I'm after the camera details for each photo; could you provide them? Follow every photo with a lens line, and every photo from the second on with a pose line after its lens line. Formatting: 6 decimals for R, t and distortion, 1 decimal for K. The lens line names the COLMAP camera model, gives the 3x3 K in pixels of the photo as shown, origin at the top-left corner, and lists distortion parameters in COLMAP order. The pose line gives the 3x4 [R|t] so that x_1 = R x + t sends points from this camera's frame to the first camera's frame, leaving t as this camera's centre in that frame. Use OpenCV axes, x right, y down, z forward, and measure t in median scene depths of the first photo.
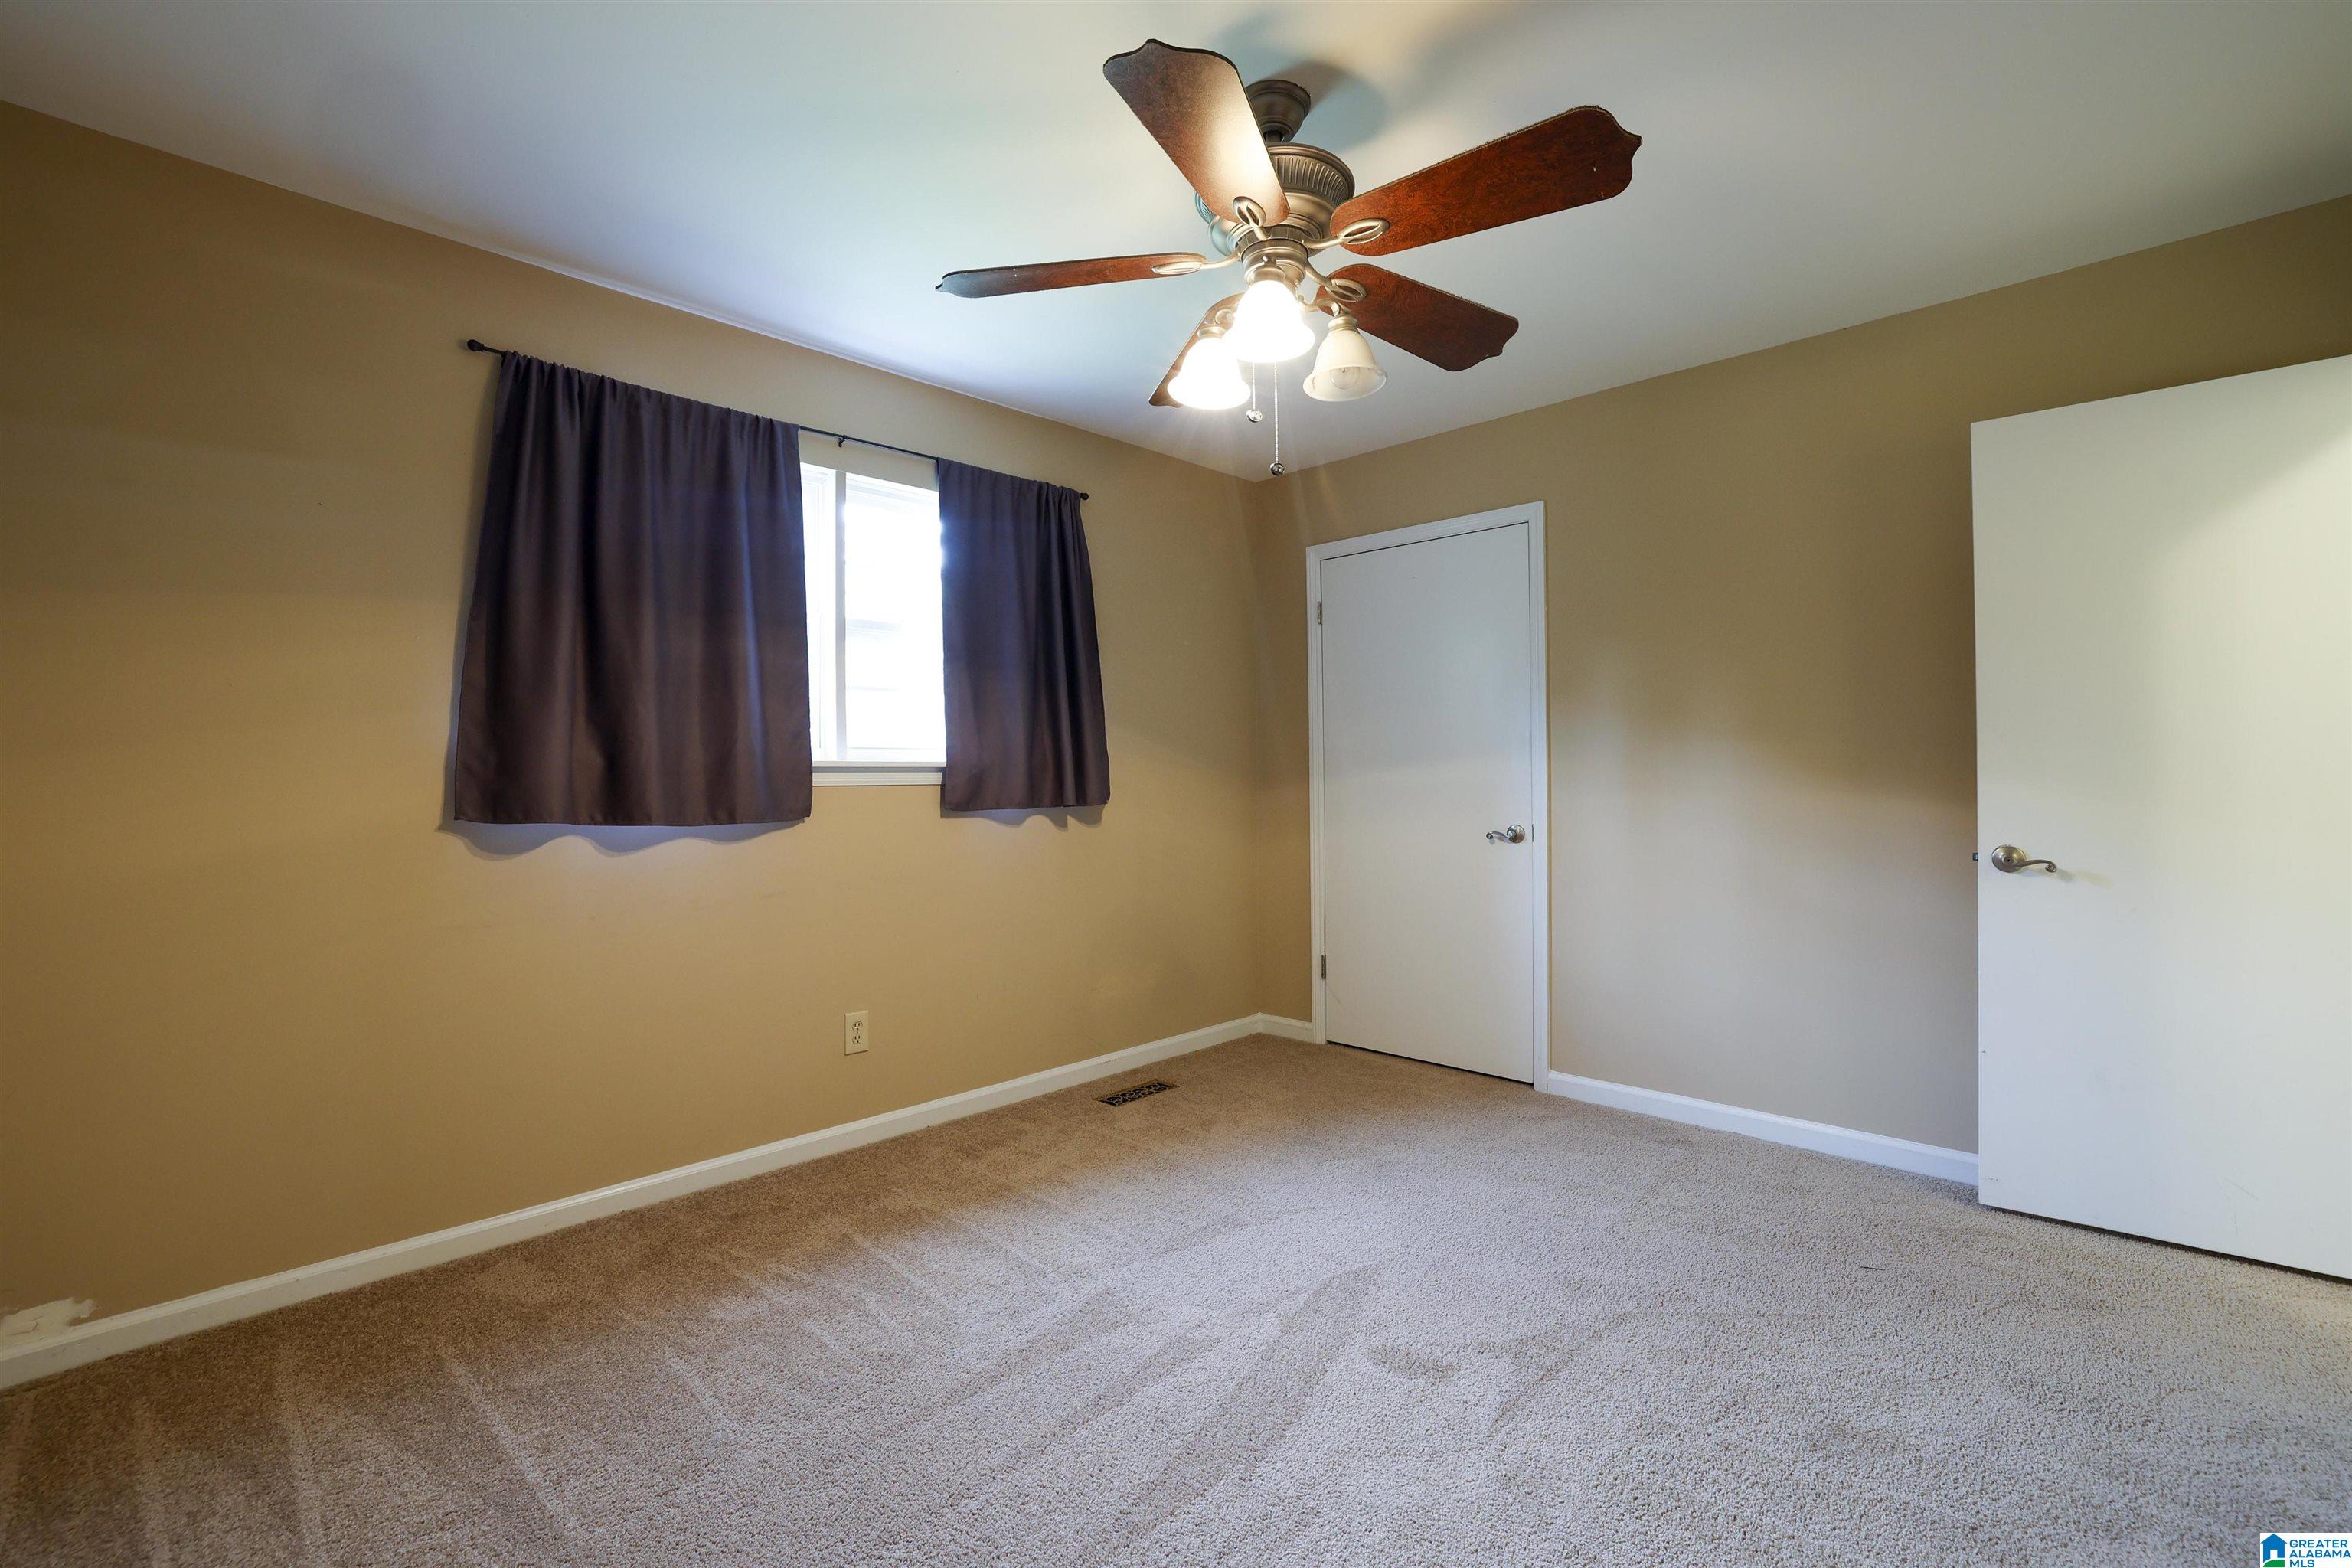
lens RADIAL K [[1002.7, 0, 1163.7], [0, 1002.7, 771.9], [0, 0, 1]] dist [-0.052703, 0.016983]
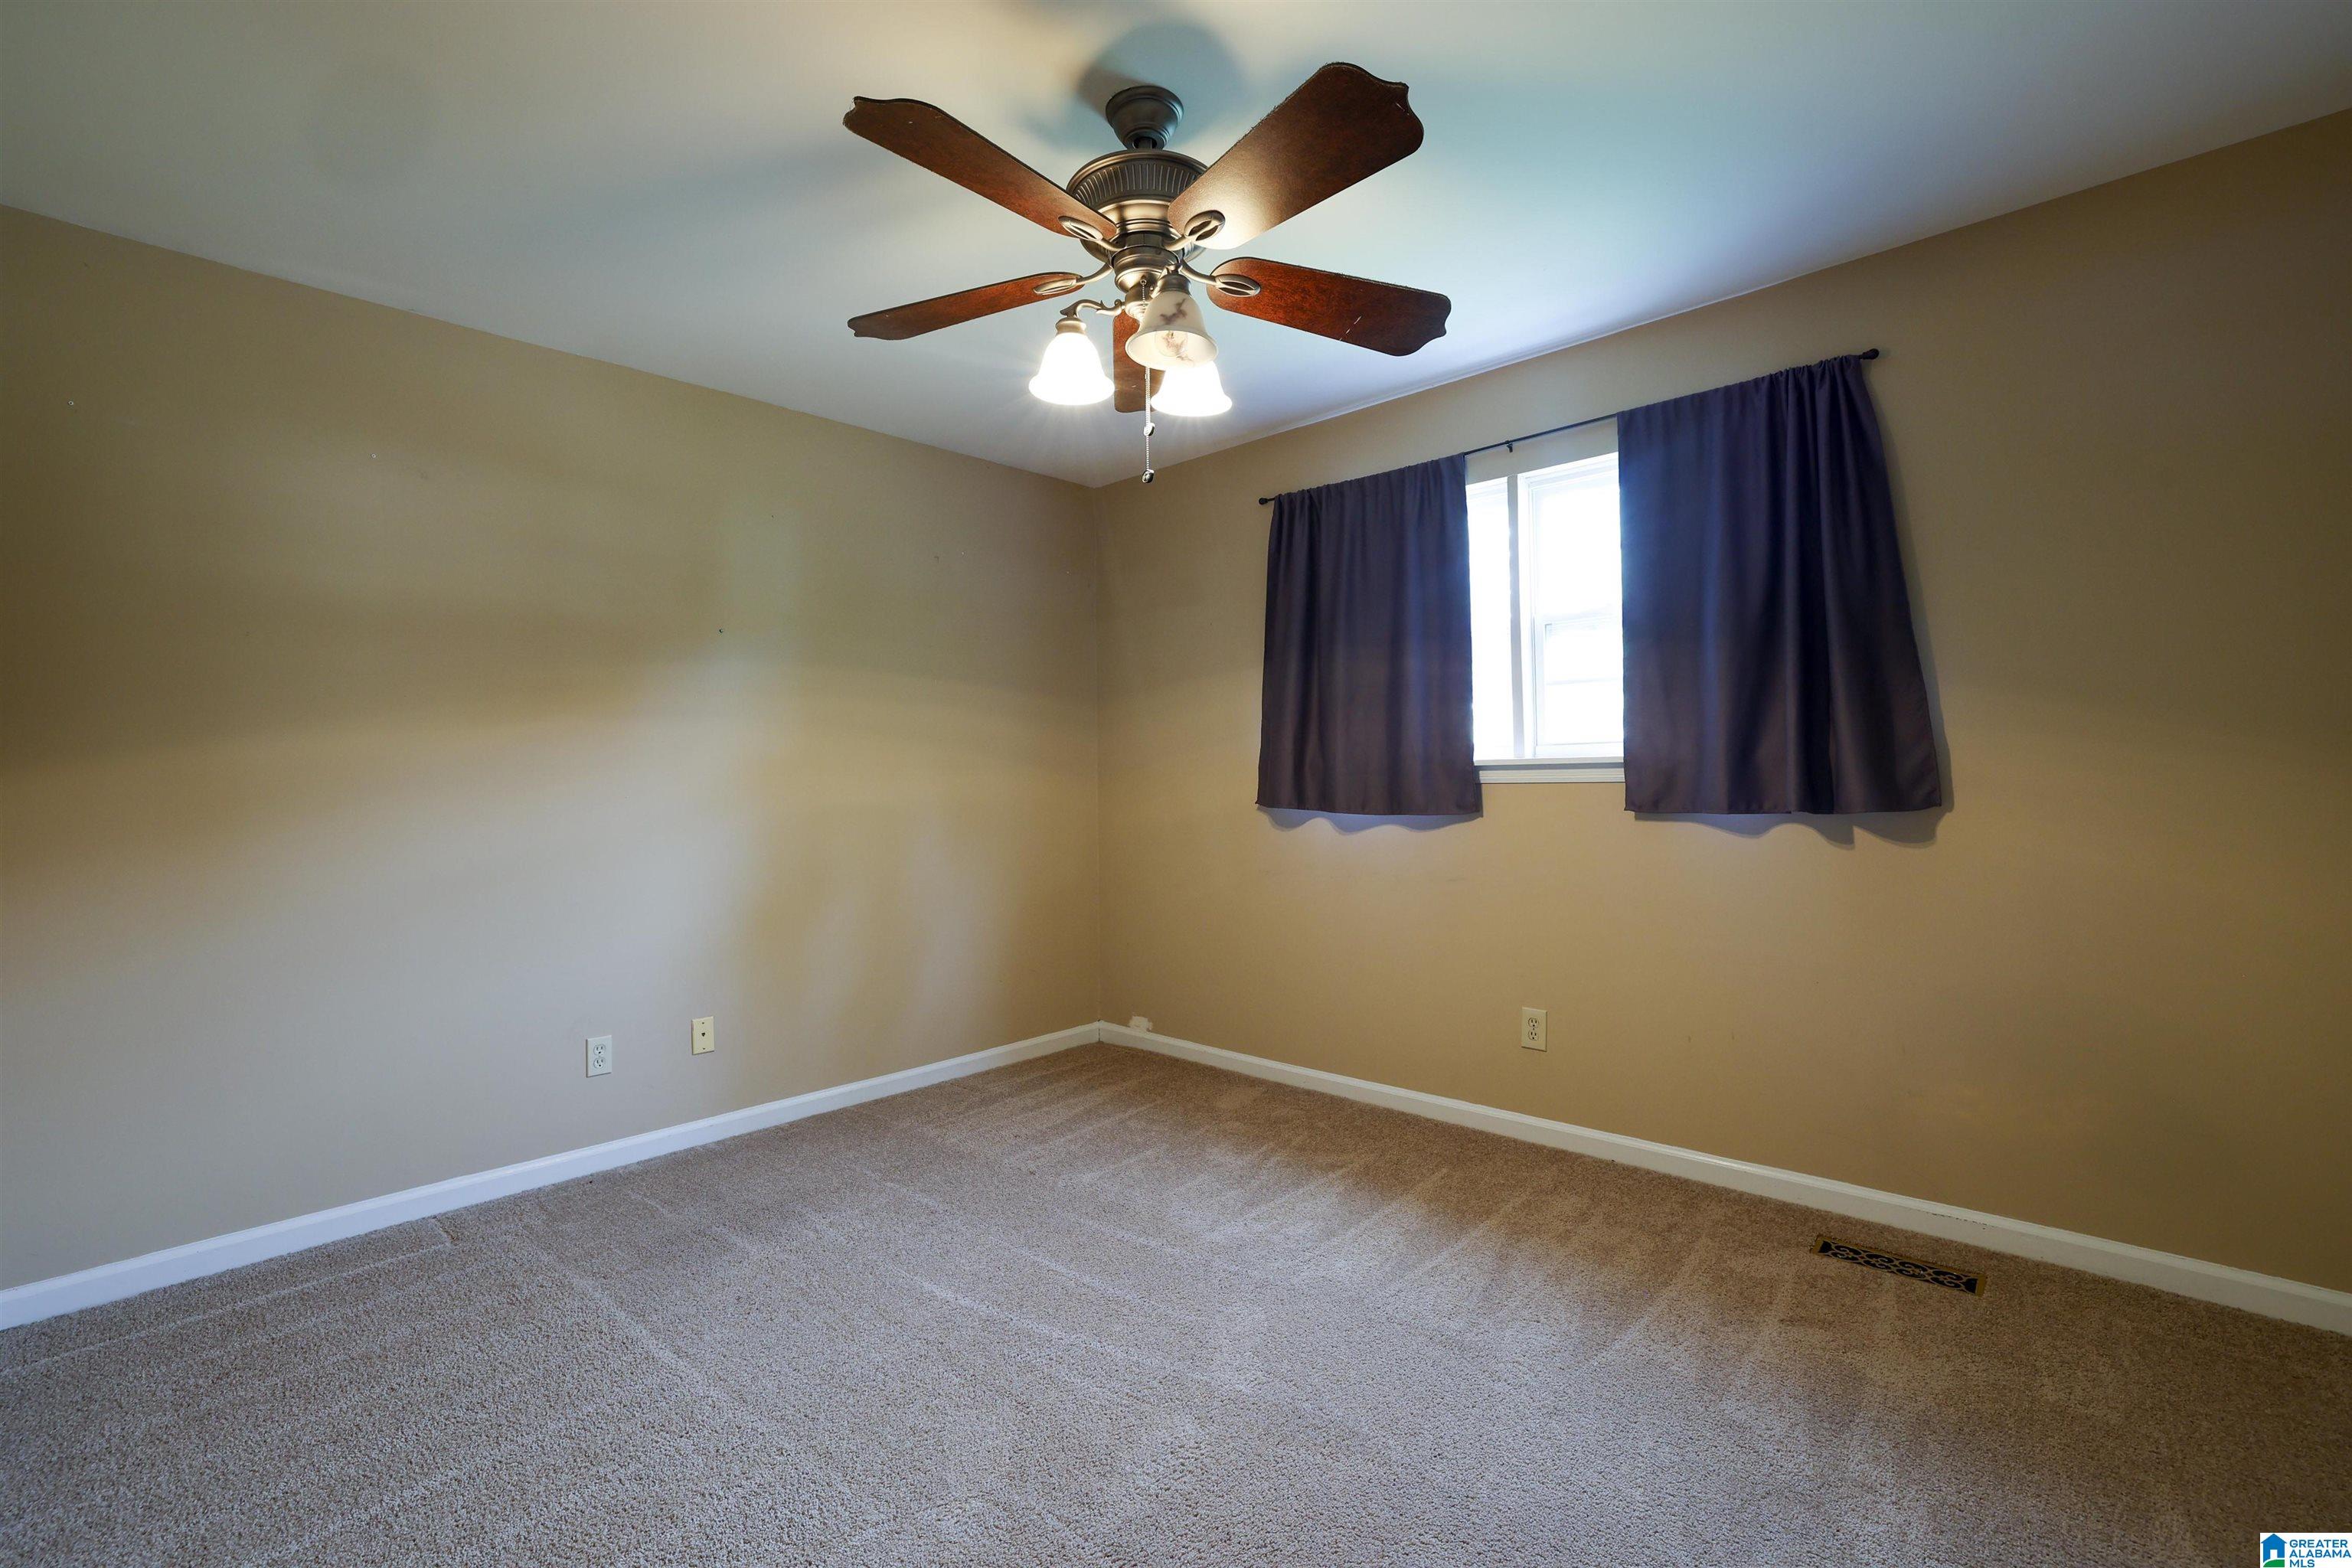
lens RADIAL K [[1002.7, 0, 1163.7], [0, 1002.7, 771.9], [0, 0, 1]] dist [-0.052703, 0.016983]
pose [[0.028185, -0.002313, -0.999600, 0.706667], [0.017298, 0.999849, -0.001825, -0.001809], [0.999453, -0.017239, 0.028221, 0.625270]]
